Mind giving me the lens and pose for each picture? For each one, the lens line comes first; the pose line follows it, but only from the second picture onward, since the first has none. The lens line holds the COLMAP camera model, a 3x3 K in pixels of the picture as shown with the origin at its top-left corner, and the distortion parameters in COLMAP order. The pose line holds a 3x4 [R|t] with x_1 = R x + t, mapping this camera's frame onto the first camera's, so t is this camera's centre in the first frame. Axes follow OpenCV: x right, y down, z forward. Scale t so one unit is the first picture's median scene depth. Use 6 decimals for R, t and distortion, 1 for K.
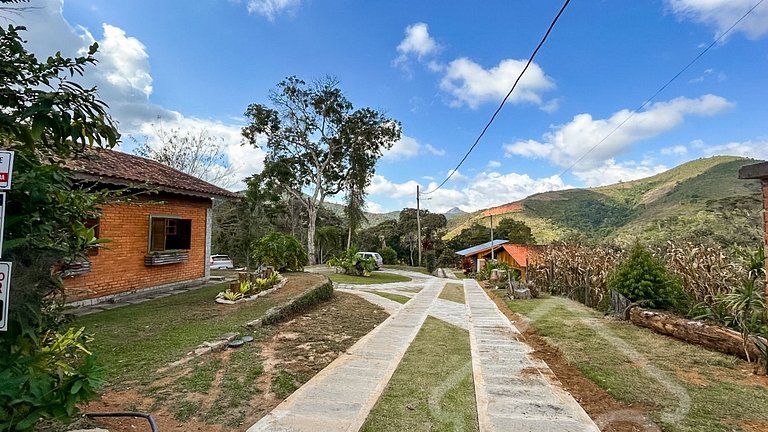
lens RADIAL K [[308.1, 0, 379.7], [0, 308.1, 217.1], [0, 0, 1]] dist [-0.000216, -0.000150]
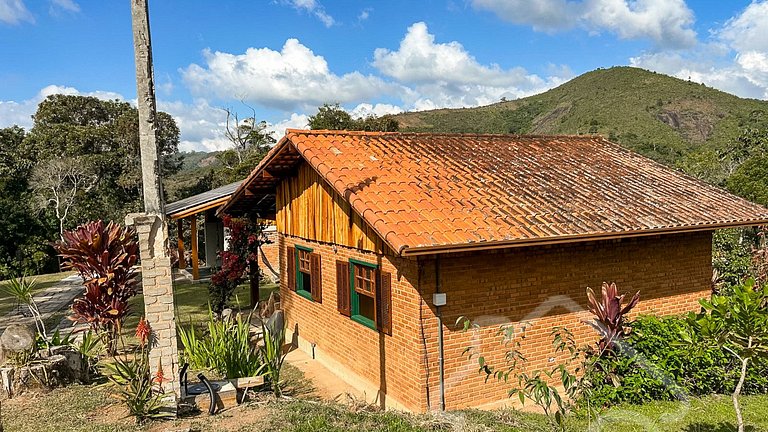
lens RADIAL K [[564.9, 0, 379.2], [0, 564.9, 222.0], [0, 0, 1]] dist [0.067089, -0.084535]
pose [[0.895632, -0.051992, 0.441746, 0.059688], [0.002171, 0.993644, 0.112546, 0.020168], [-0.444790, -0.099841, 0.890053, 0.134072]]
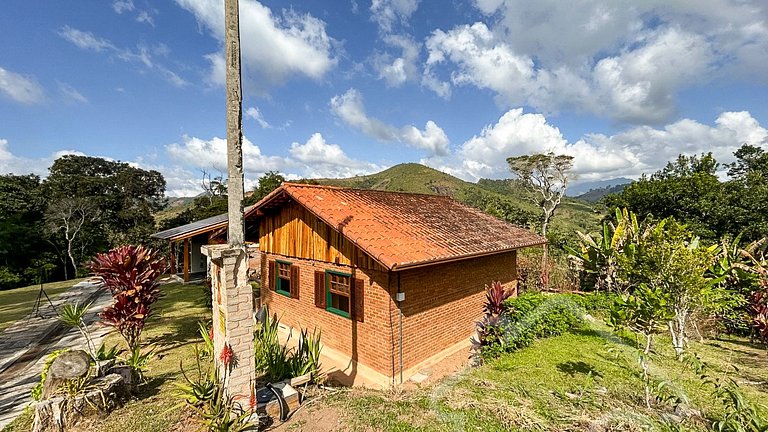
lens RADIAL K [[308.1, 0, 379.7], [0, 308.1, 217.1], [0, 0, 1]] dist [-0.000216, -0.000150]
pose [[0.730979, -0.004727, 0.682383, 0.055911], [-0.026395, 0.999032, 0.035195, 0.020461], [-0.681889, -0.043738, 0.730147, 0.147365]]
